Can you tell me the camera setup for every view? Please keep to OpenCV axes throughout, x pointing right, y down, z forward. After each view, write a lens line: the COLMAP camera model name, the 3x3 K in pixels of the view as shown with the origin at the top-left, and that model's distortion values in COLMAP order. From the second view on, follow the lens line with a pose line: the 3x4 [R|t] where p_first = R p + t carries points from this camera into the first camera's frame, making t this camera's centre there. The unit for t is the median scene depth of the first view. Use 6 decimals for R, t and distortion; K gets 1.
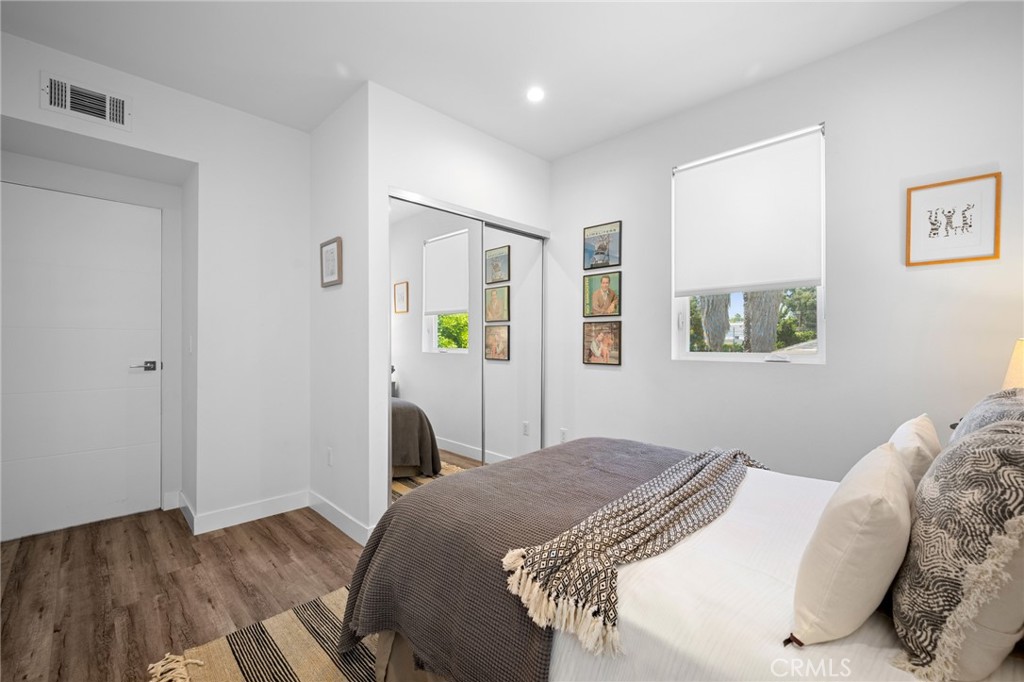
lens RADIAL K [[439.9, 0, 510.2], [0, 439.9, 339.0], [0, 0, 1]] dist [-0.000057, -0.000657]
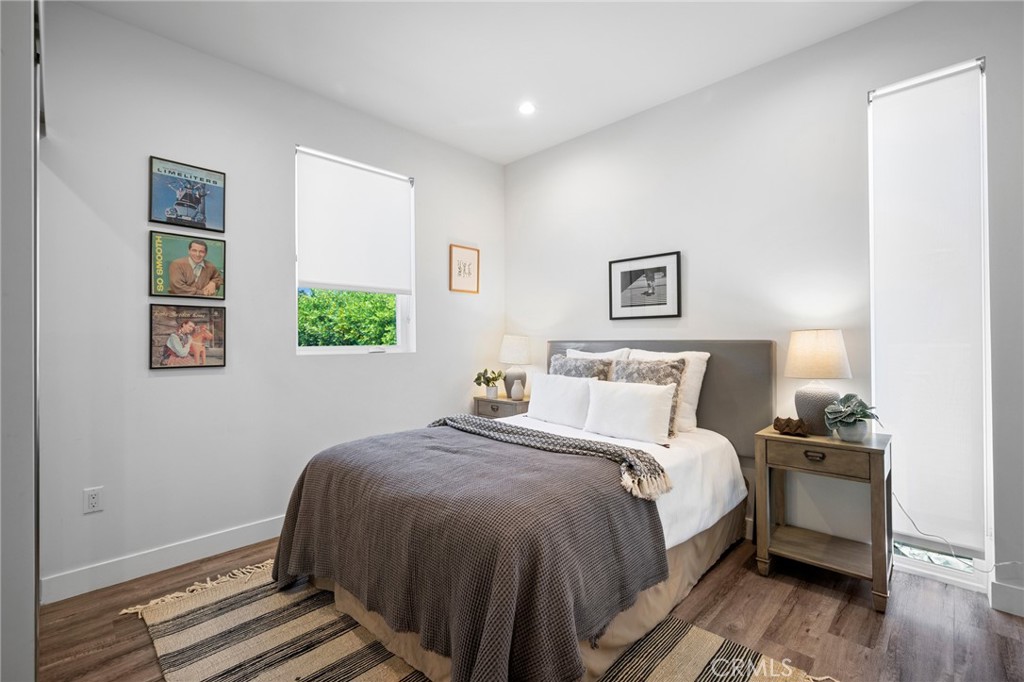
lens RADIAL K [[454.3, 0, 511.1], [0, 454.3, 335.9], [0, 0, 1]] dist [-0.004388, 0.000558]
pose [[-0.029727, 0.009844, 0.999510, -0.520566], [-0.001654, 0.999950, -0.009897, 0.014231], [-0.999557, -0.001948, -0.029709, 0.523326]]
